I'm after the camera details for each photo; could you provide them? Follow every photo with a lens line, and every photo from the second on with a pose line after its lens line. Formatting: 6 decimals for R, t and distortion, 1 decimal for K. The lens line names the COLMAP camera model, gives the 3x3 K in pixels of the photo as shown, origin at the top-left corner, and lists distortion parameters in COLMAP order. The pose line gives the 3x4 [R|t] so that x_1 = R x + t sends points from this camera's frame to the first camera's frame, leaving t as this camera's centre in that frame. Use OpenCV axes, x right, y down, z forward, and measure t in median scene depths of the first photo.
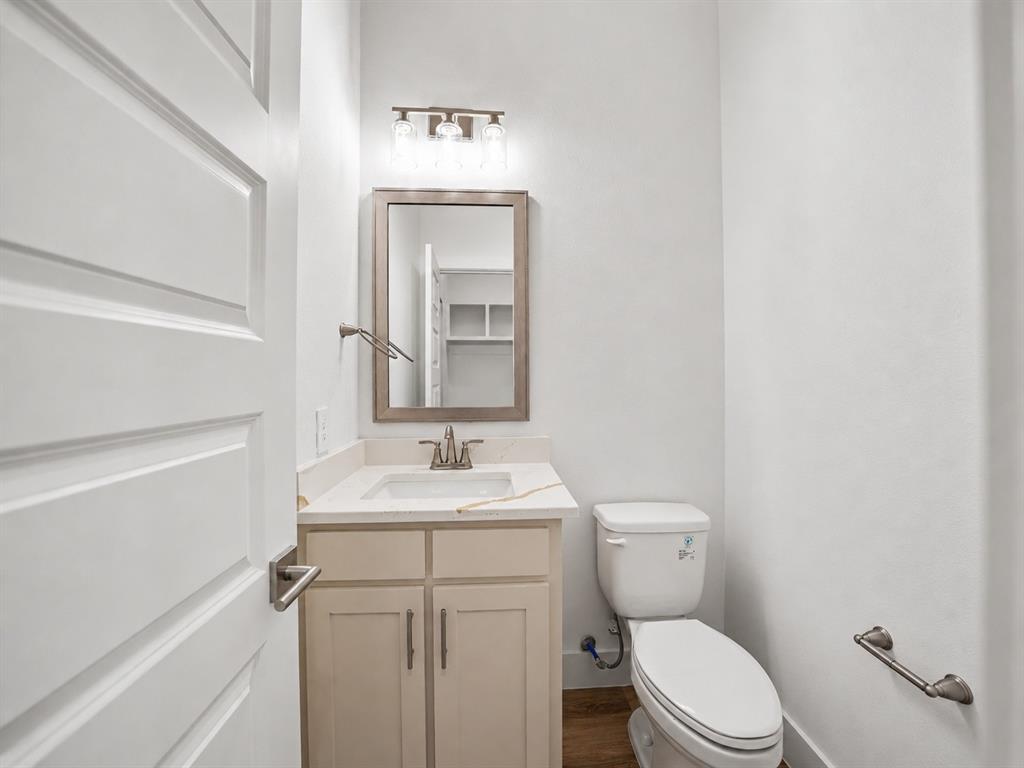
lens RADIAL K [[406.9, 0, 520.0], [0, 406.9, 381.8], [0, 0, 1]] dist [-0.026481, 0.000127]
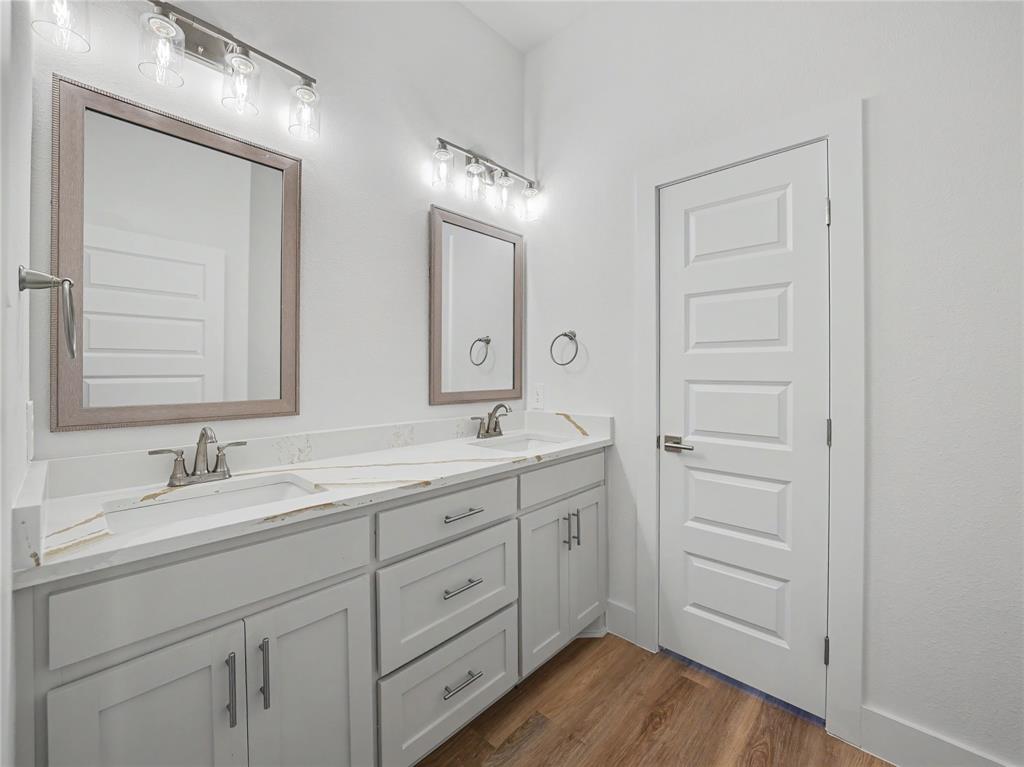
lens RADIAL K [[436.2, 0, 514.1], [0, 436.2, 370.0], [0, 0, 1]] dist [-0.011442, 0.001313]
pose [[0.737247, 0.007835, 0.675578, -0.372268], [-0.003584, 0.999964, -0.007686, 0.003099], [-0.675614, 0.003245, 0.737249, -0.029987]]
